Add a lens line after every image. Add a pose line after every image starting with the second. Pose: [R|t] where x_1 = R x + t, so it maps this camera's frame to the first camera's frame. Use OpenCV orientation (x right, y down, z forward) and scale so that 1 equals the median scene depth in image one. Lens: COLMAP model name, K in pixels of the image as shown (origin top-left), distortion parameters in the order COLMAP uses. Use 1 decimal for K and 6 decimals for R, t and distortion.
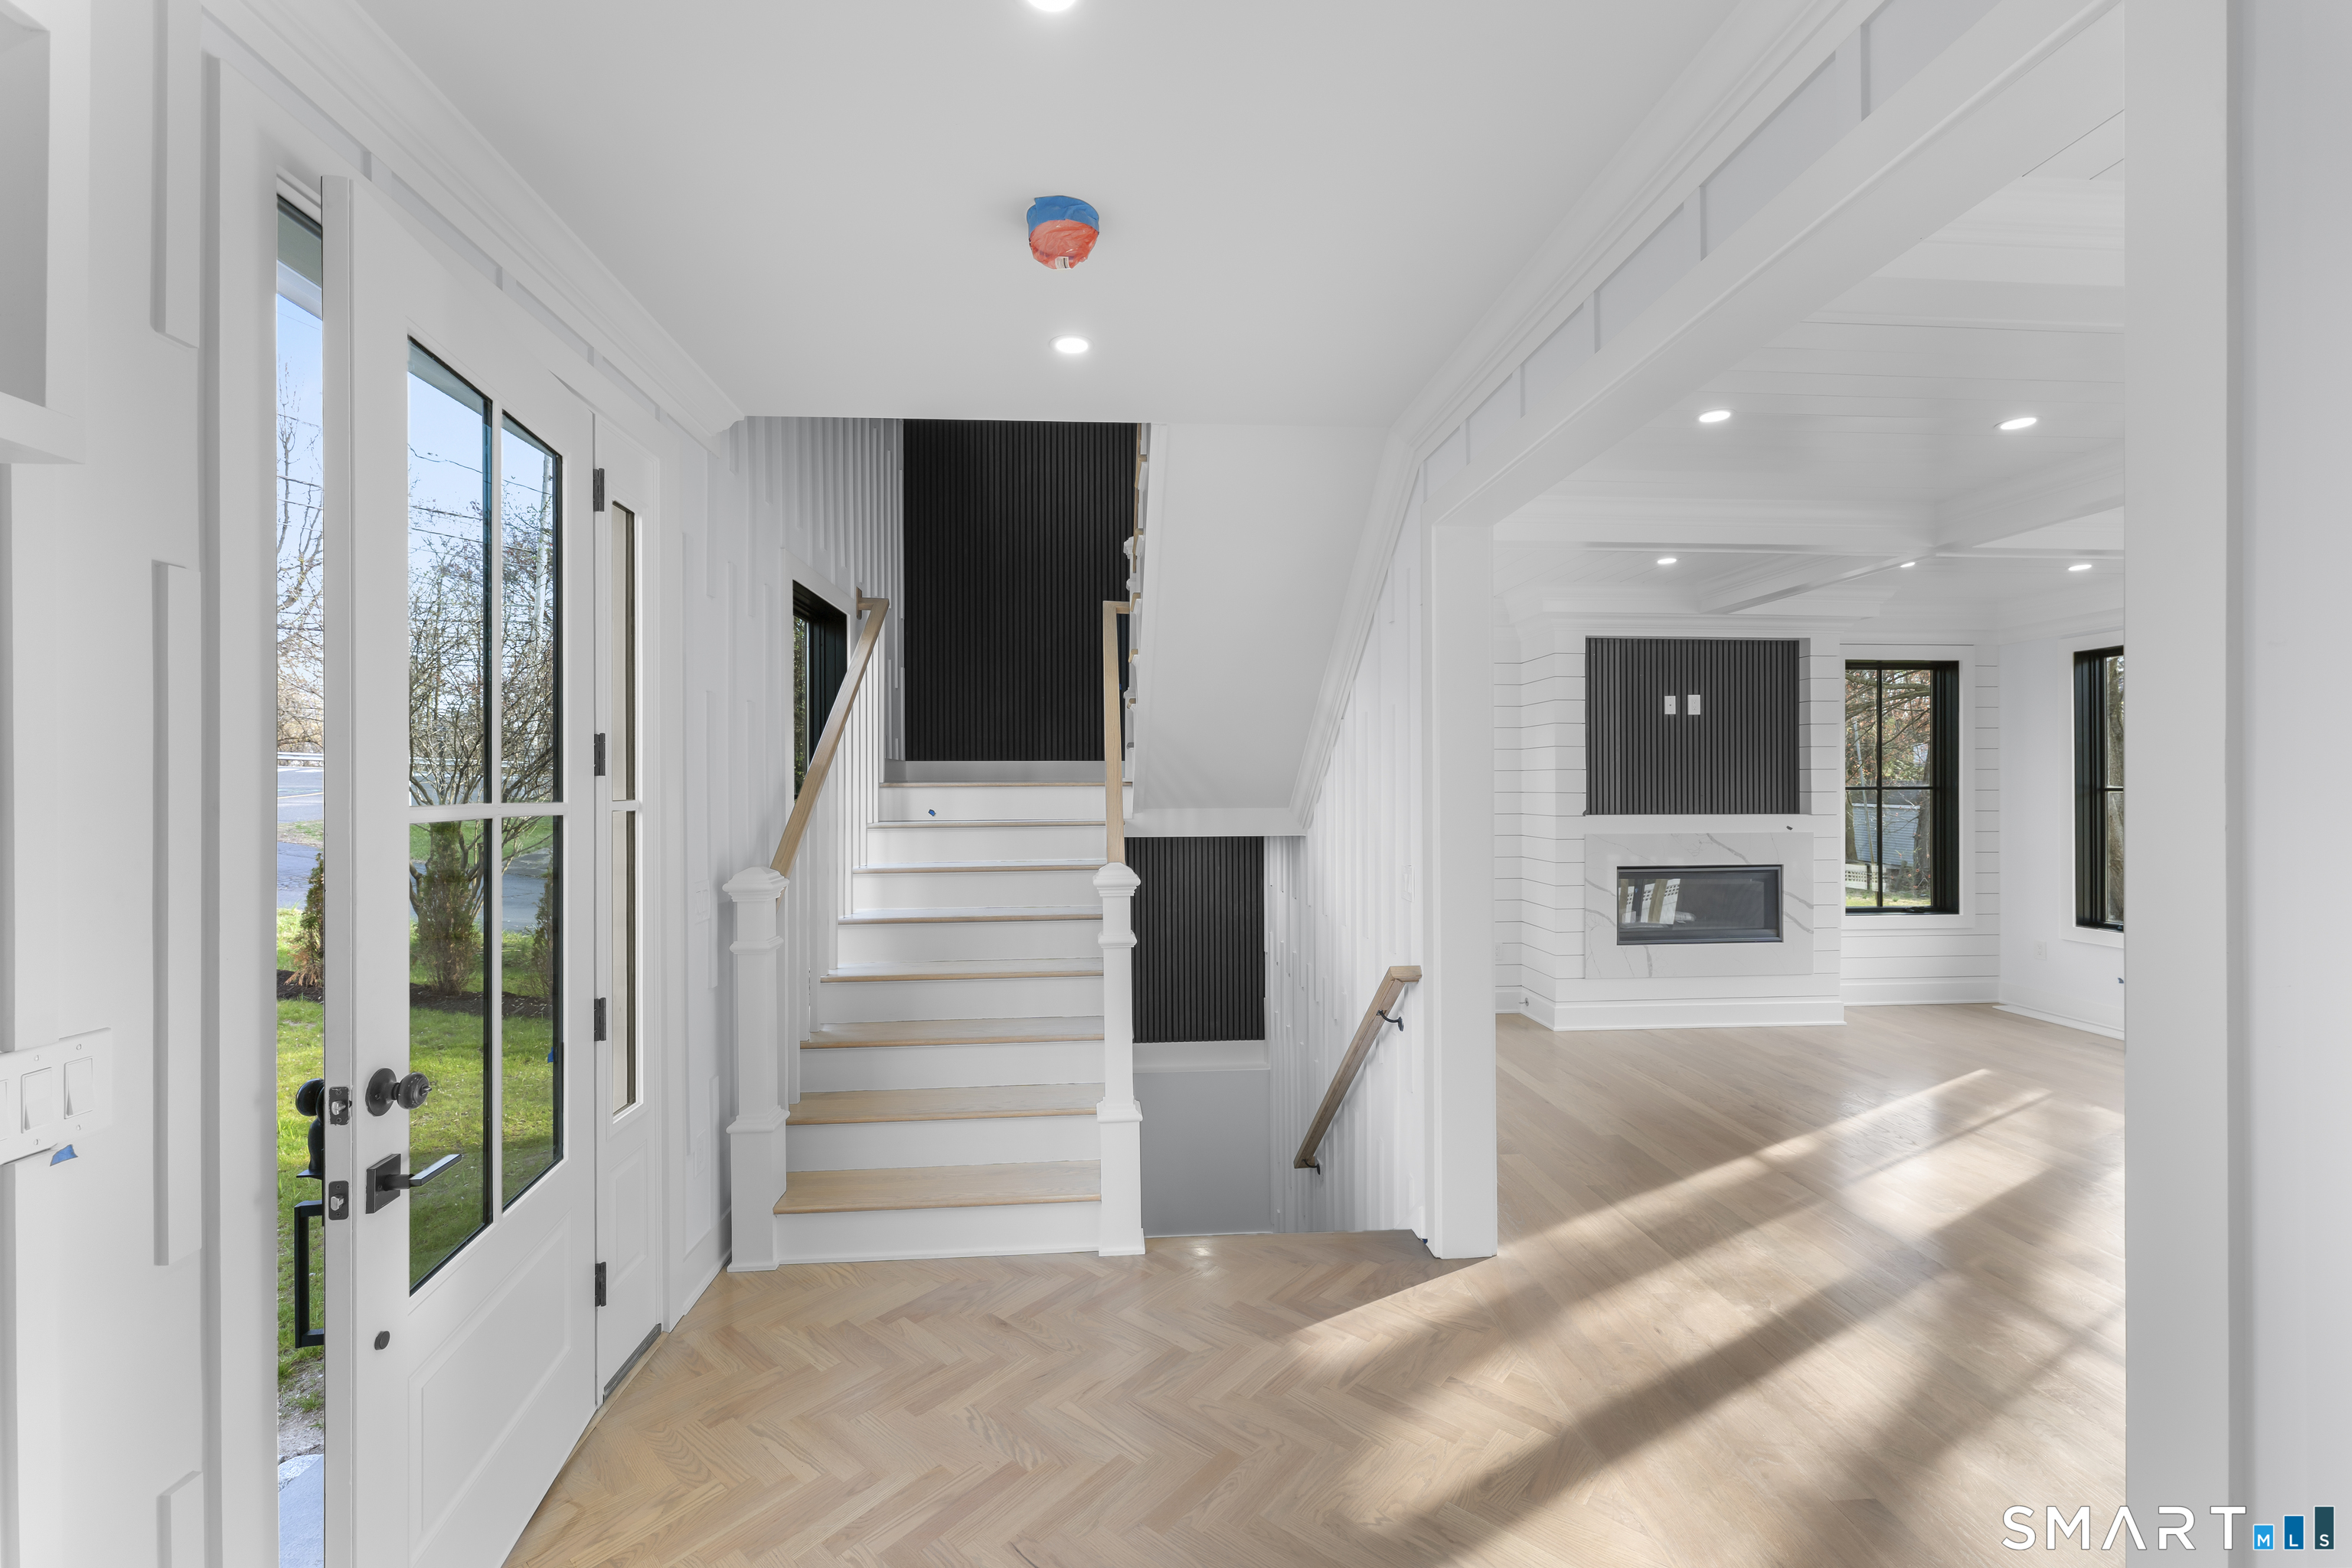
lens RADIAL K [[937.9, 0, 1171.9], [0, 937.9, 779.5], [0, 0, 1]] dist [-0.000370, -0.000289]
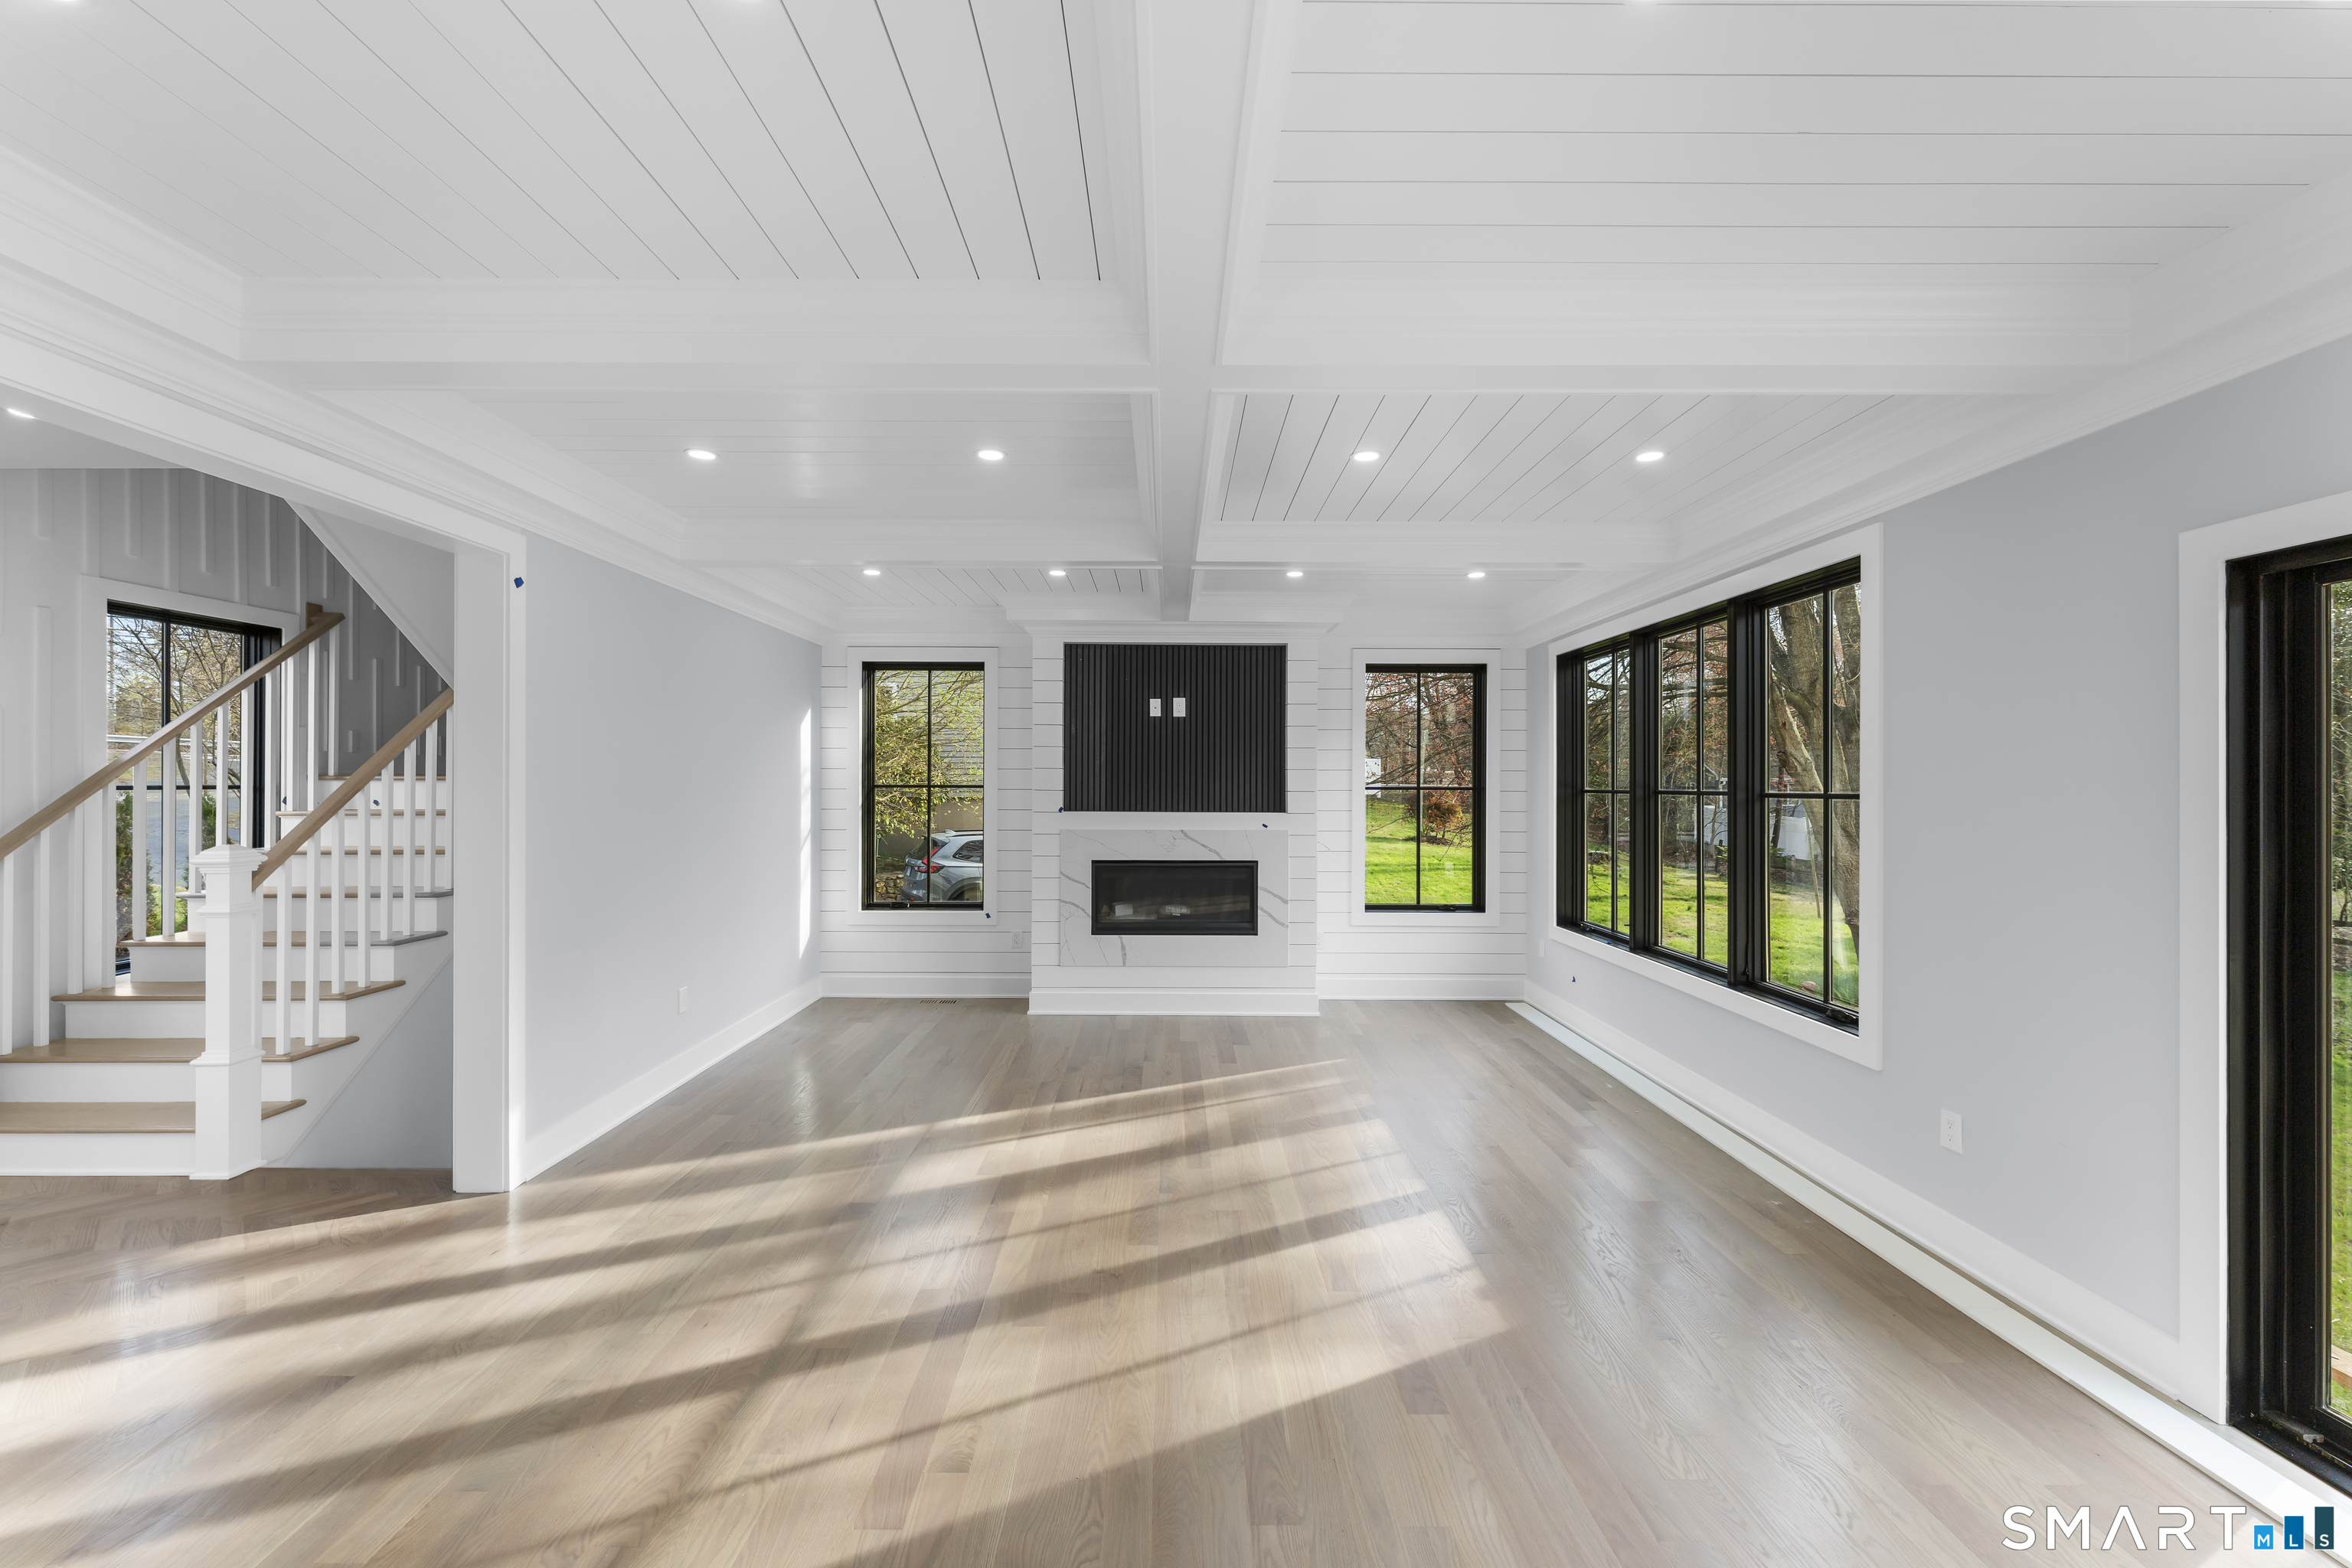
lens RADIAL K [[937.9, 0, 1171.9], [0, 937.9, 779.5], [0, 0, 1]] dist [-0.000370, -0.000289]
pose [[0.997813, 0.008484, -0.065552, 0.630666], [-0.008066, 0.999945, 0.006638, -0.006091], [0.065605, -0.006094, 0.997827, -0.046930]]
